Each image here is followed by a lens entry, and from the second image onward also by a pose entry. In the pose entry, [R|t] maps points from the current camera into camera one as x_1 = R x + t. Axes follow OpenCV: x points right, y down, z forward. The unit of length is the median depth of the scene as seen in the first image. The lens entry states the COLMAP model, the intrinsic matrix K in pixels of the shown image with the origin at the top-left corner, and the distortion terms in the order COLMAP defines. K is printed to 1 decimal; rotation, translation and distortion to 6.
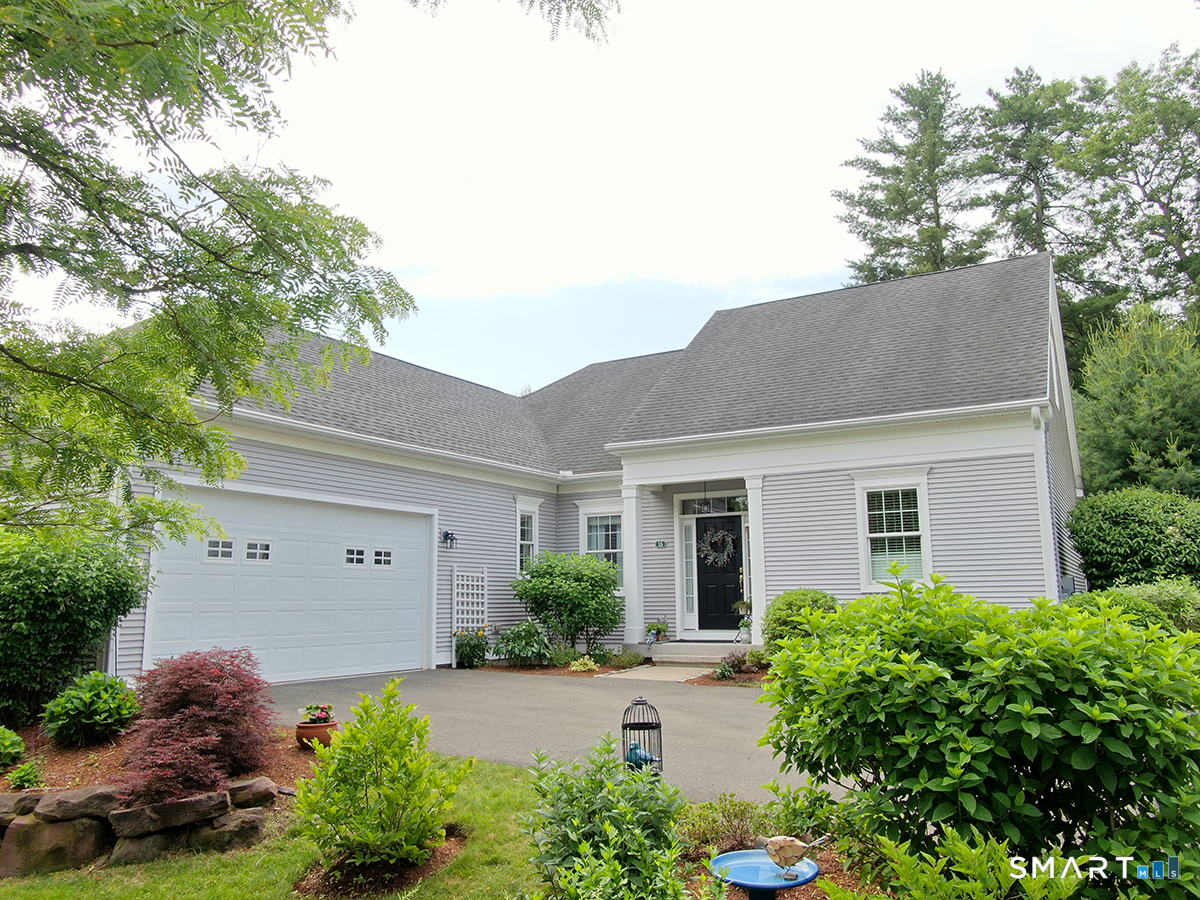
lens RADIAL K [[904.6, 0, 600.0], [0, 904.6, 450.0], [0, 0, 1]] dist [-0.027569, 0.008164]
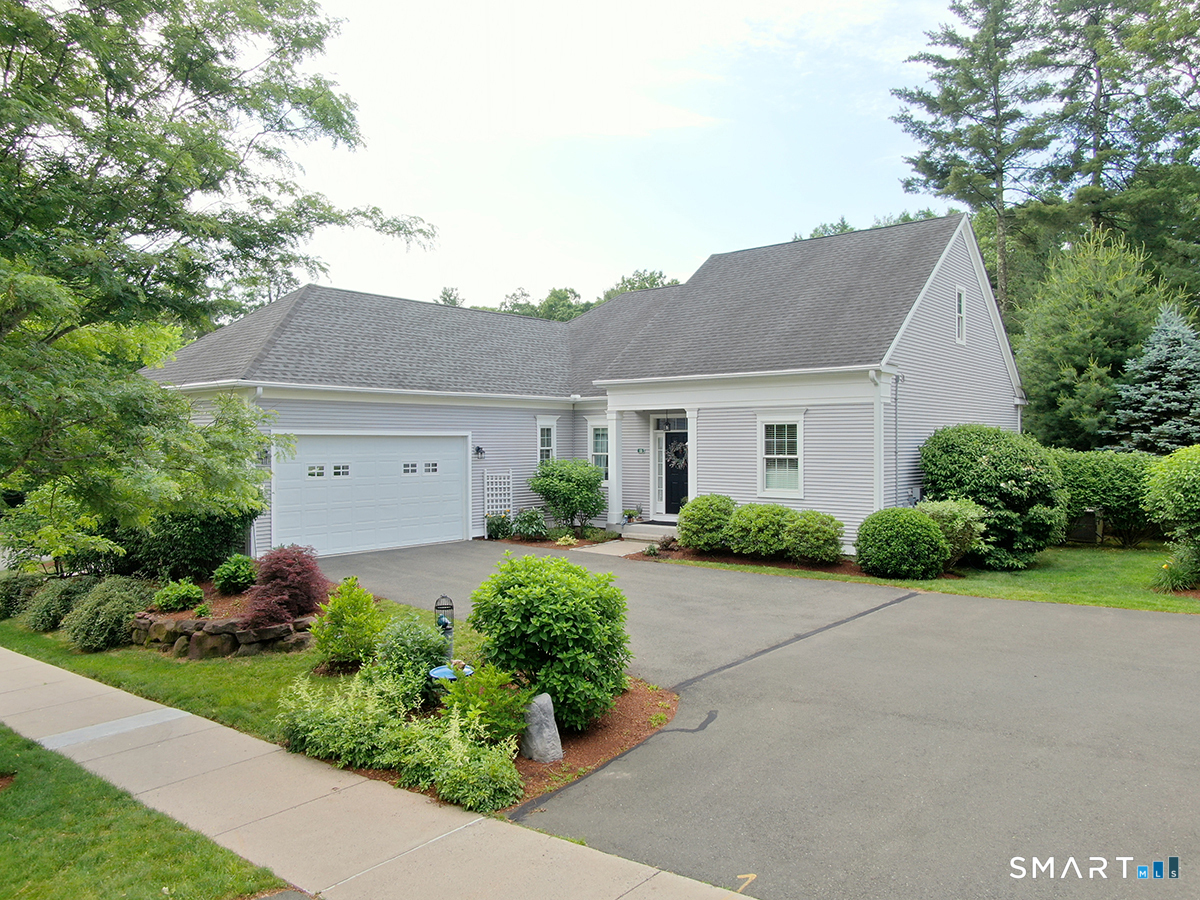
lens RADIAL K [[846.9, 0, 600.0], [0, 846.9, 450.0], [0, 0, 1]] dist [-0.023780, 0.002243]
pose [[0.985377, 0.008653, -0.170166, 0.254287], [0.021518, 0.984393, 0.174664, -0.137597], [0.169022, -0.175771, 0.969812, -0.279424]]
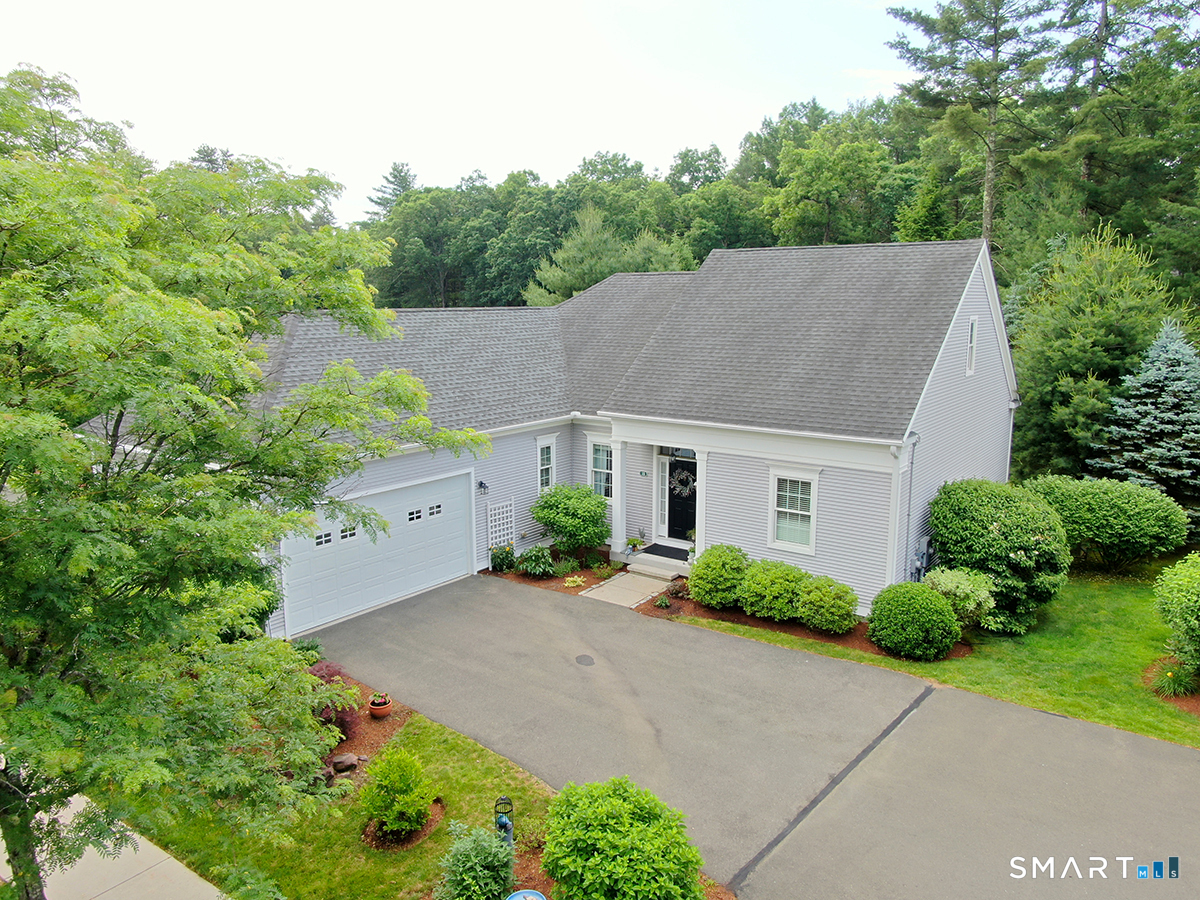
lens RADIAL K [[846.9, 0, 600.0], [0, 846.9, 450.0], [0, 0, 1]] dist [-0.023780, 0.002243]
pose [[0.993424, 0.028414, -0.110909, 0.161353], [0.010575, 0.941803, 0.336000, -0.401798], [0.114001, -0.334963, 0.935309, -0.197903]]
